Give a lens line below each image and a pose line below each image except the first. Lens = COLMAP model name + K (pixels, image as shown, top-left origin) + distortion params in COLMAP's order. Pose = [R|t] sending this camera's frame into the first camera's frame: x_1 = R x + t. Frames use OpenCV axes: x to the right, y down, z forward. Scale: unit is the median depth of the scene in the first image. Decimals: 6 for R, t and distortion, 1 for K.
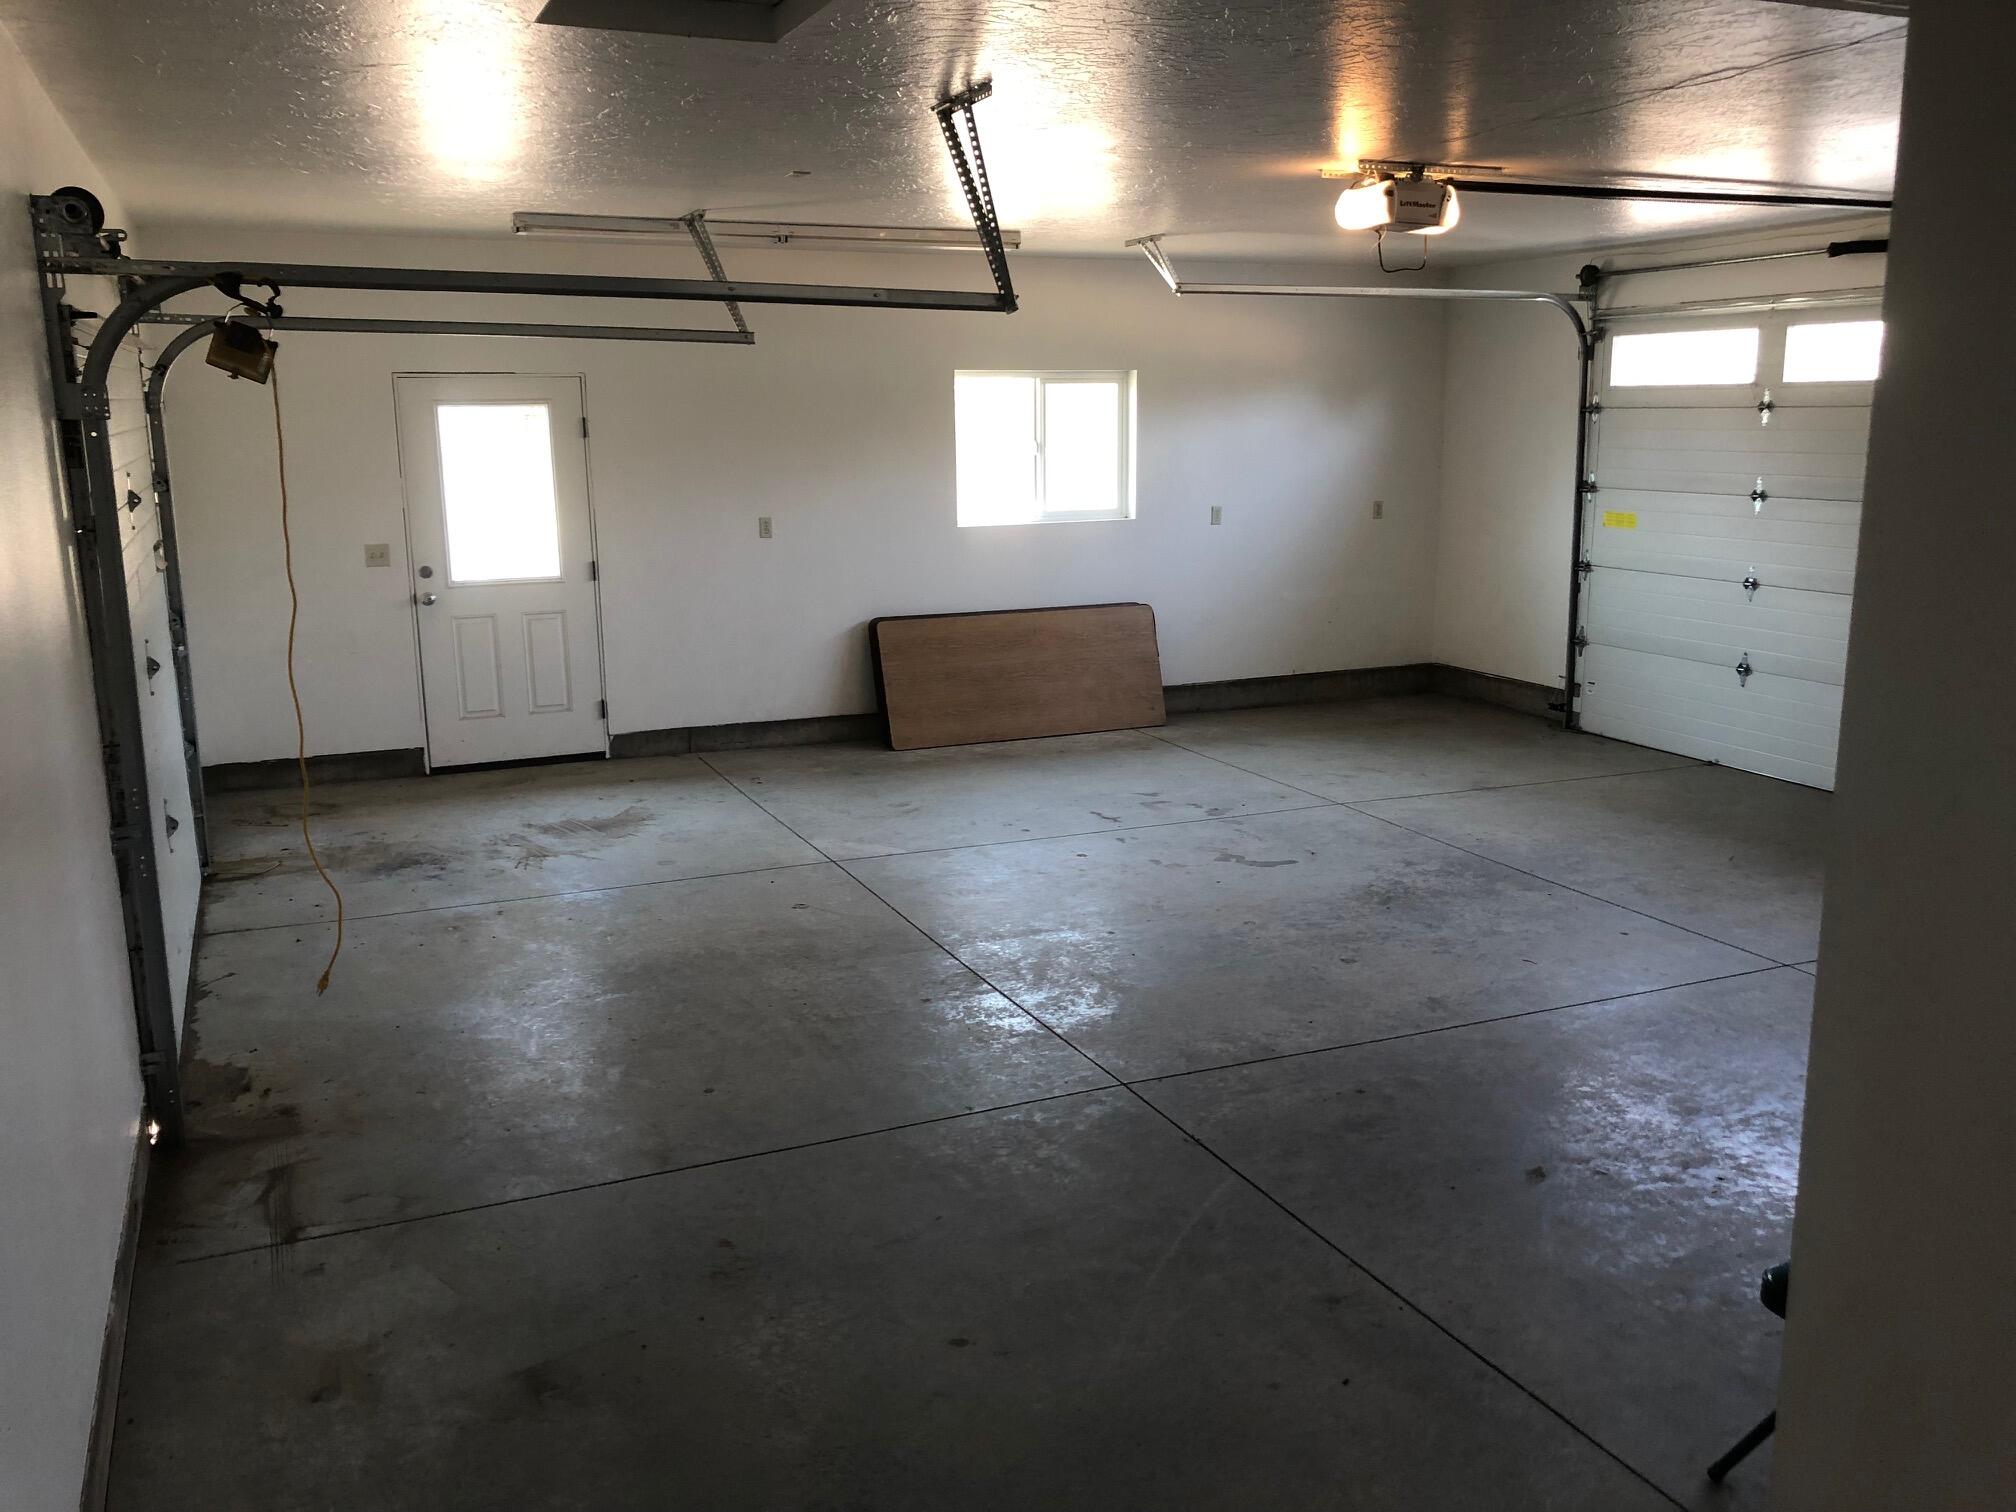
lens RADIAL K [[1637.4, 0, 1008.0], [0, 1637.4, 756.0], [0, 0, 1]] dist [0.032957, -0.041181]
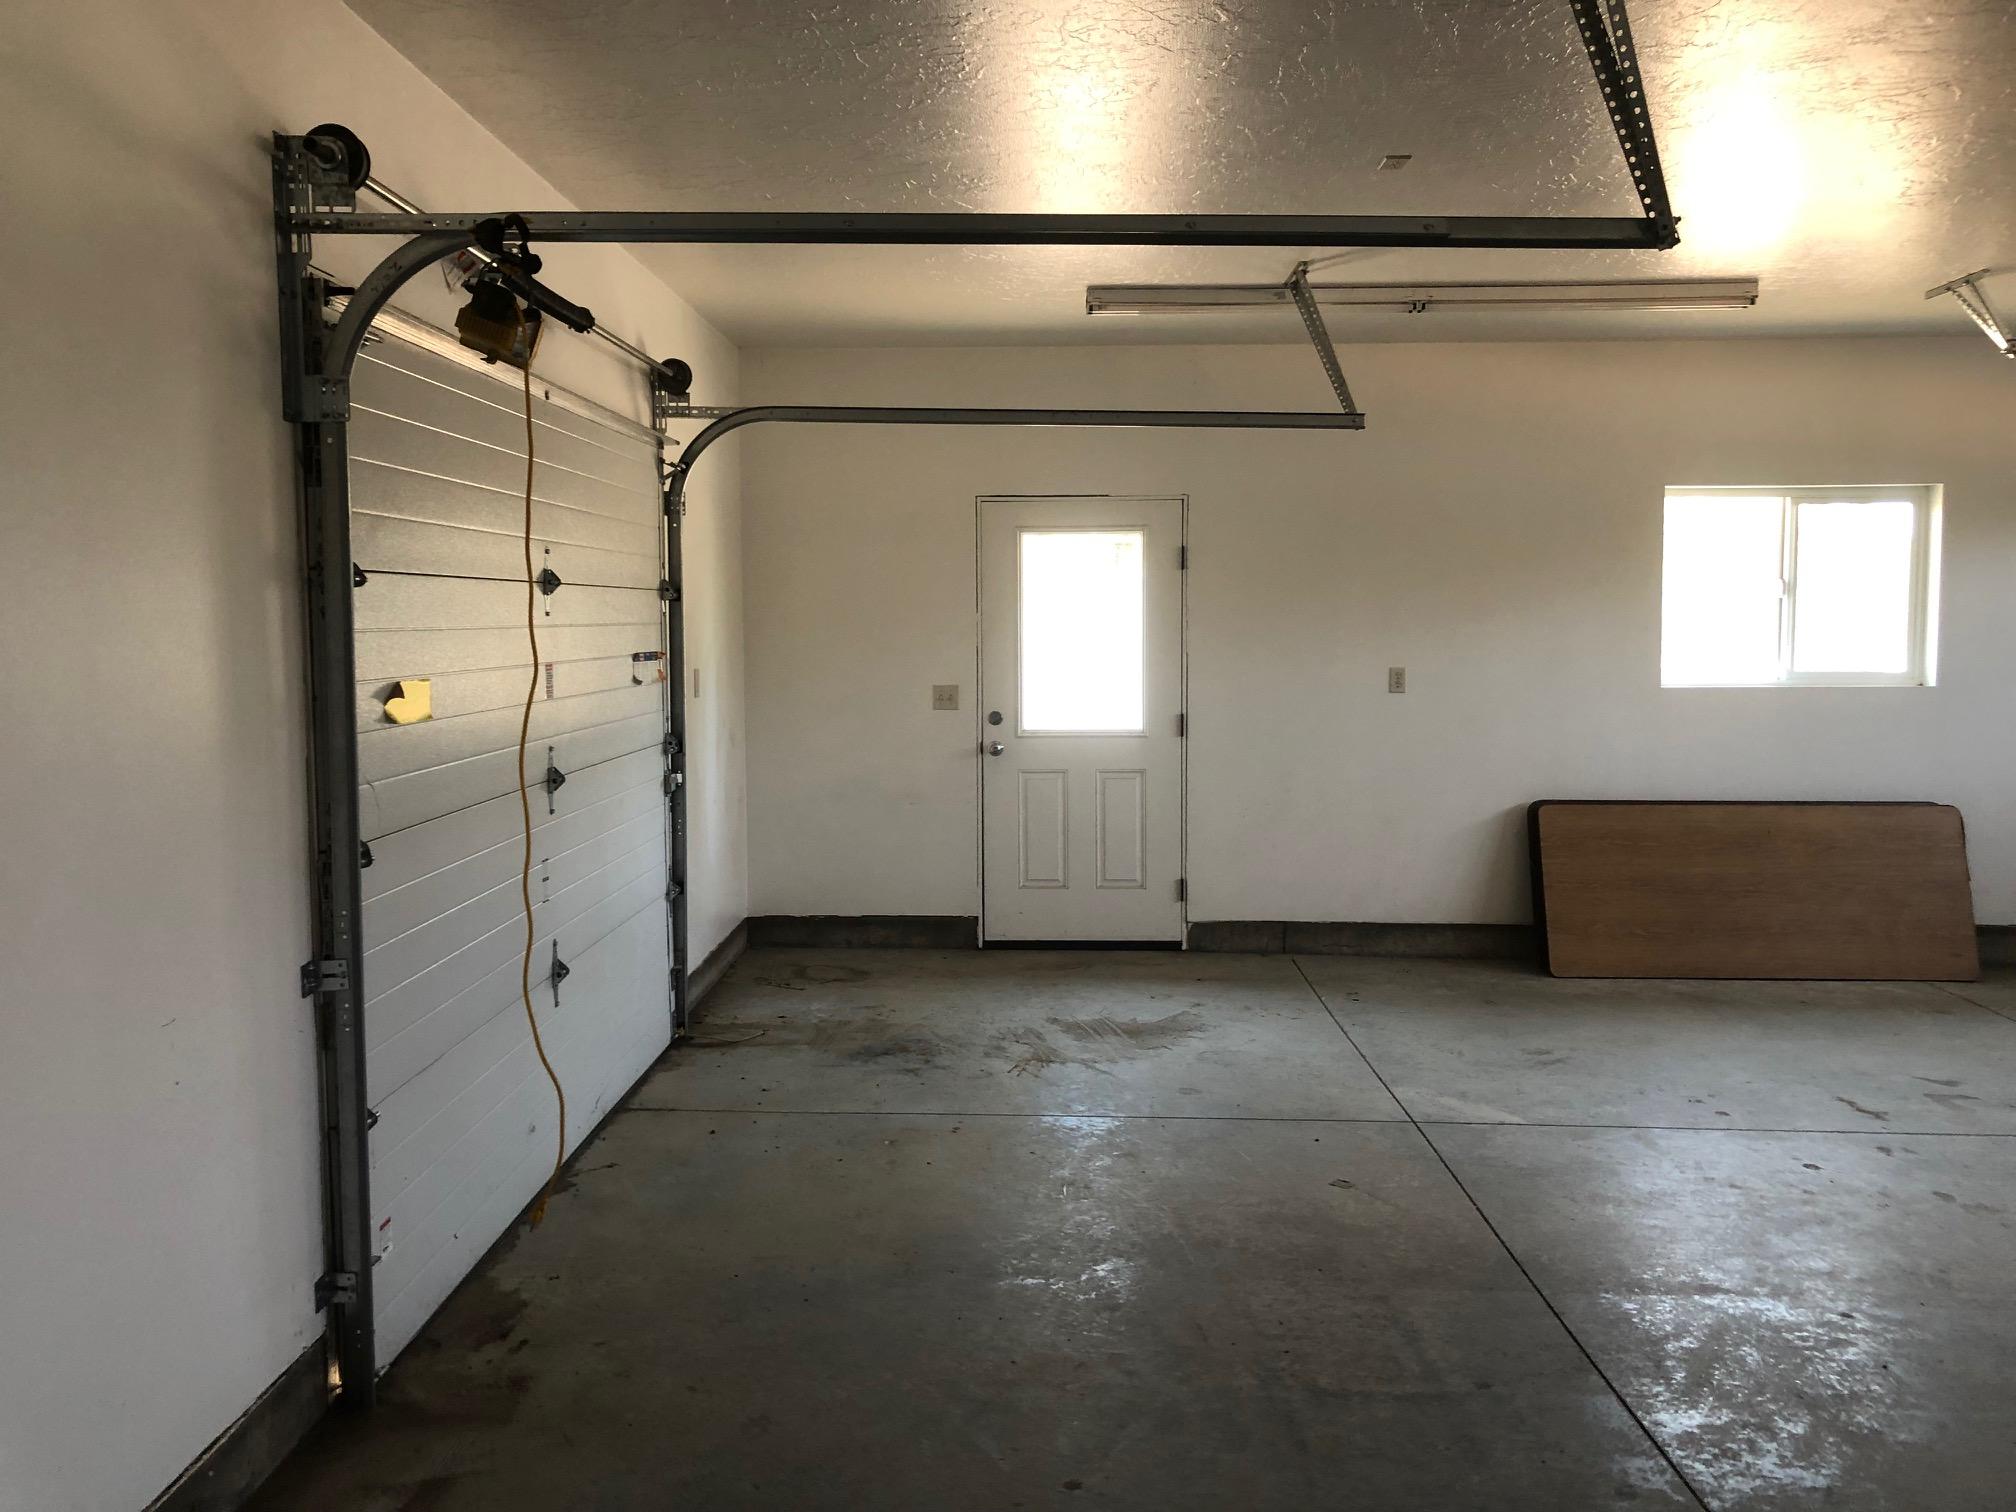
lens RADIAL K [[1618.0, 0, 997.4], [0, 1618.0, 743.8], [0, 0, 1]] dist [0.051828, -0.059372]
pose [[0.897119, 0.037349, -0.440208, 0.031170], [-0.096570, 0.988902, -0.112901, -0.000163], [0.431106, 0.143796, 0.890770, 0.240365]]
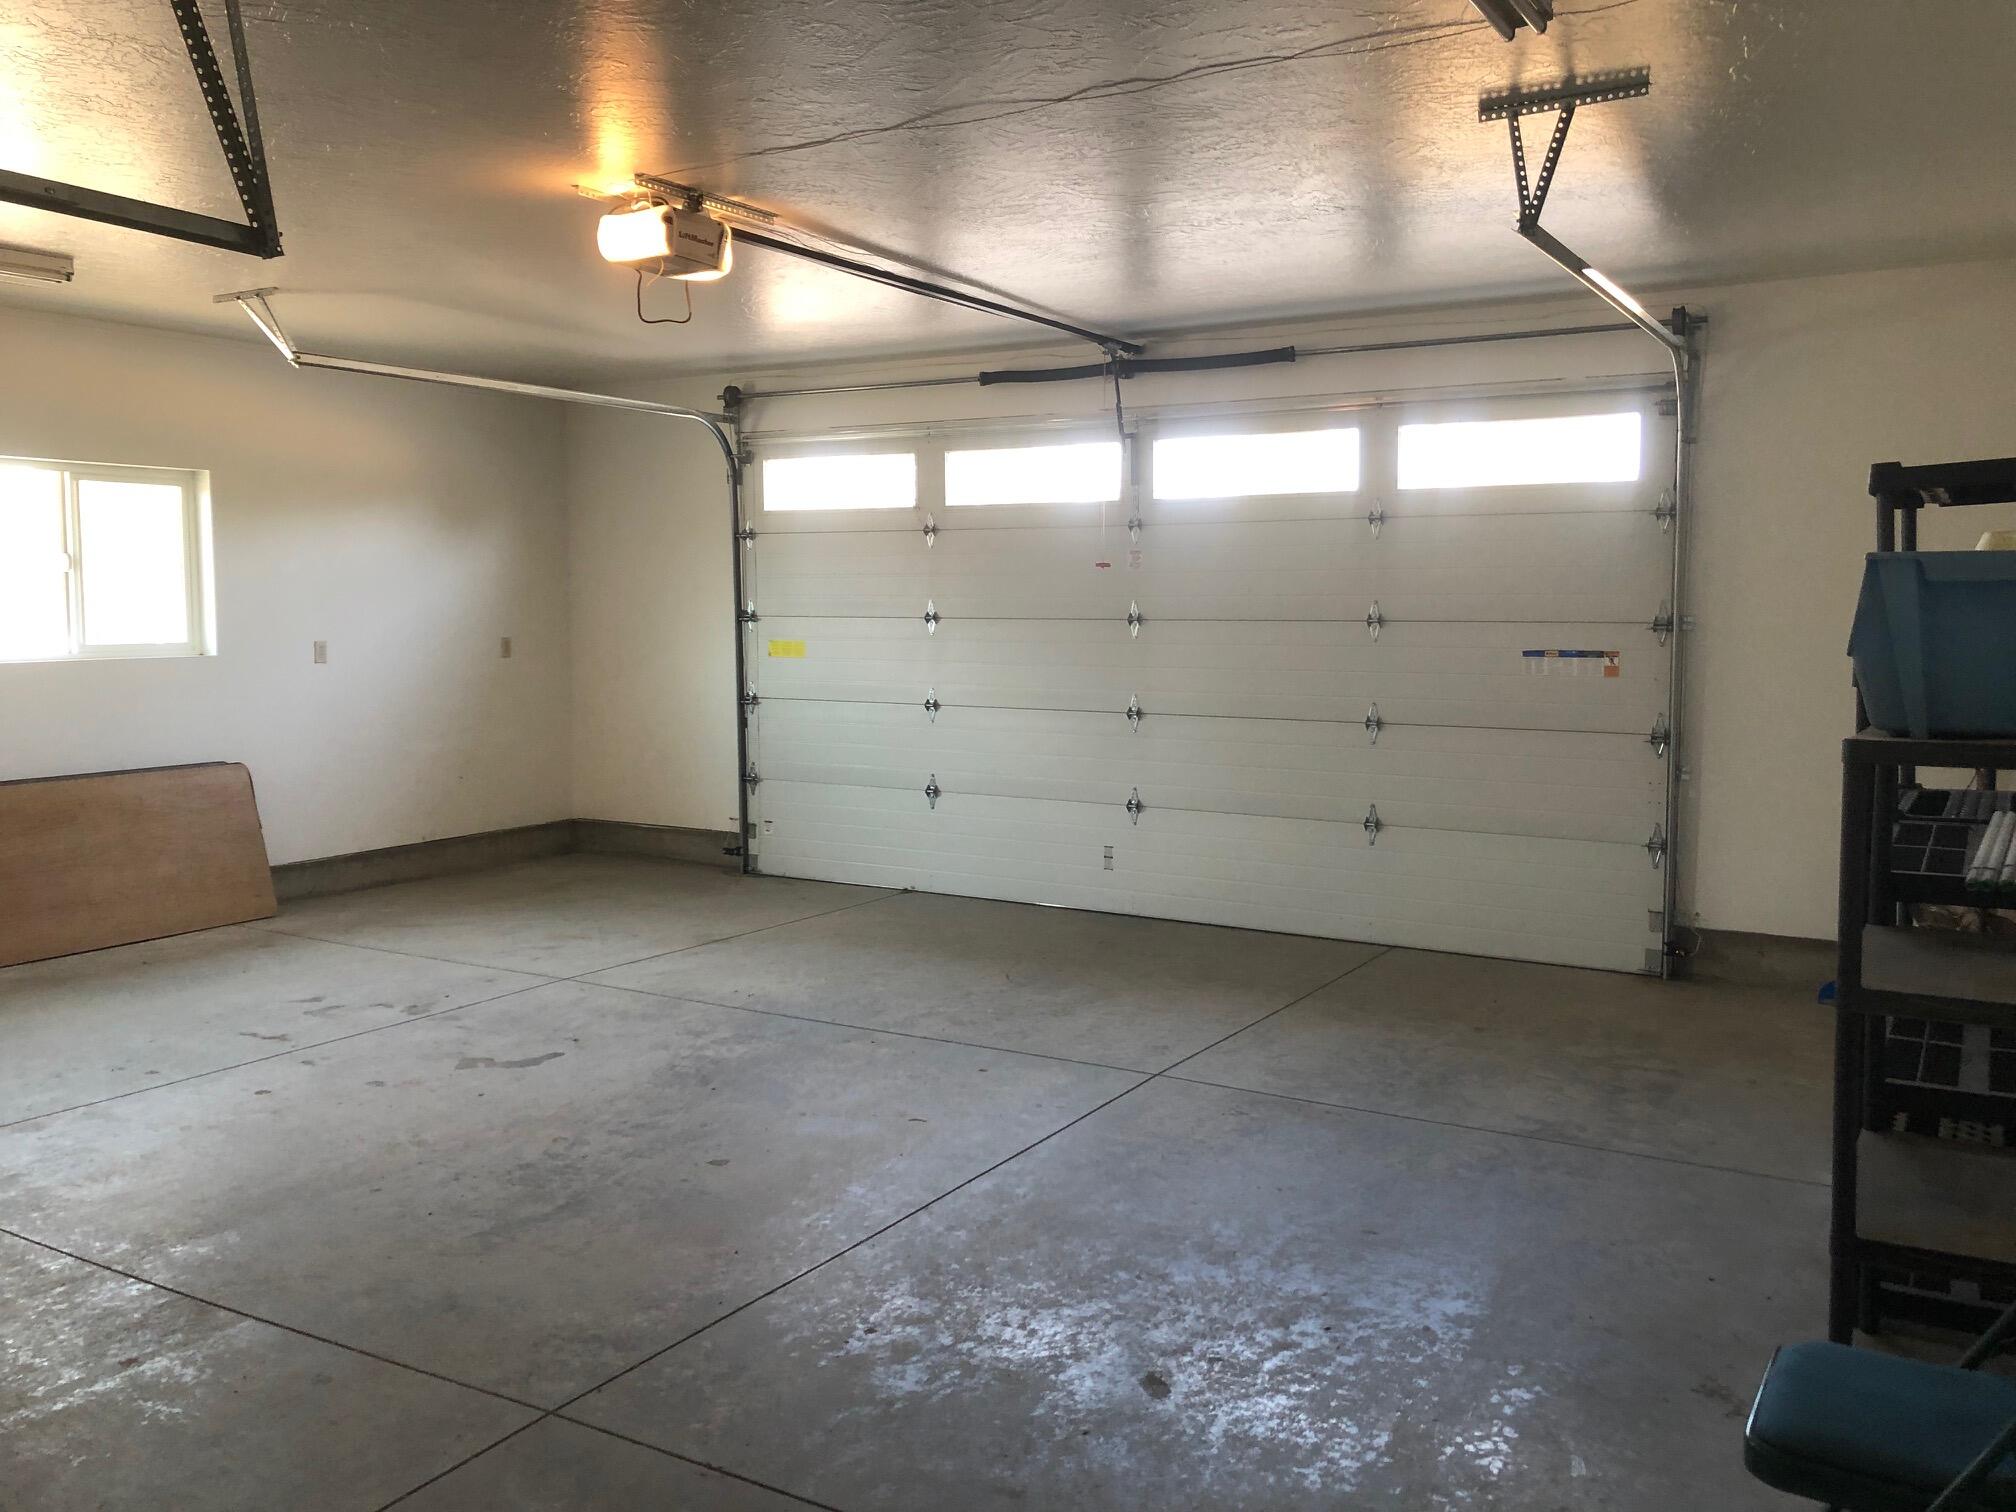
lens RADIAL K [[1618.0, 0, 997.4], [0, 1618.0, 743.8], [0, 0, 1]] dist [0.051828, -0.059372]
pose [[0.811748, -0.041967, 0.582498, -0.091899], [0.113228, 0.989798, -0.086478, 0.007610], [-0.572926, 0.136154, 0.808219, 0.203538]]
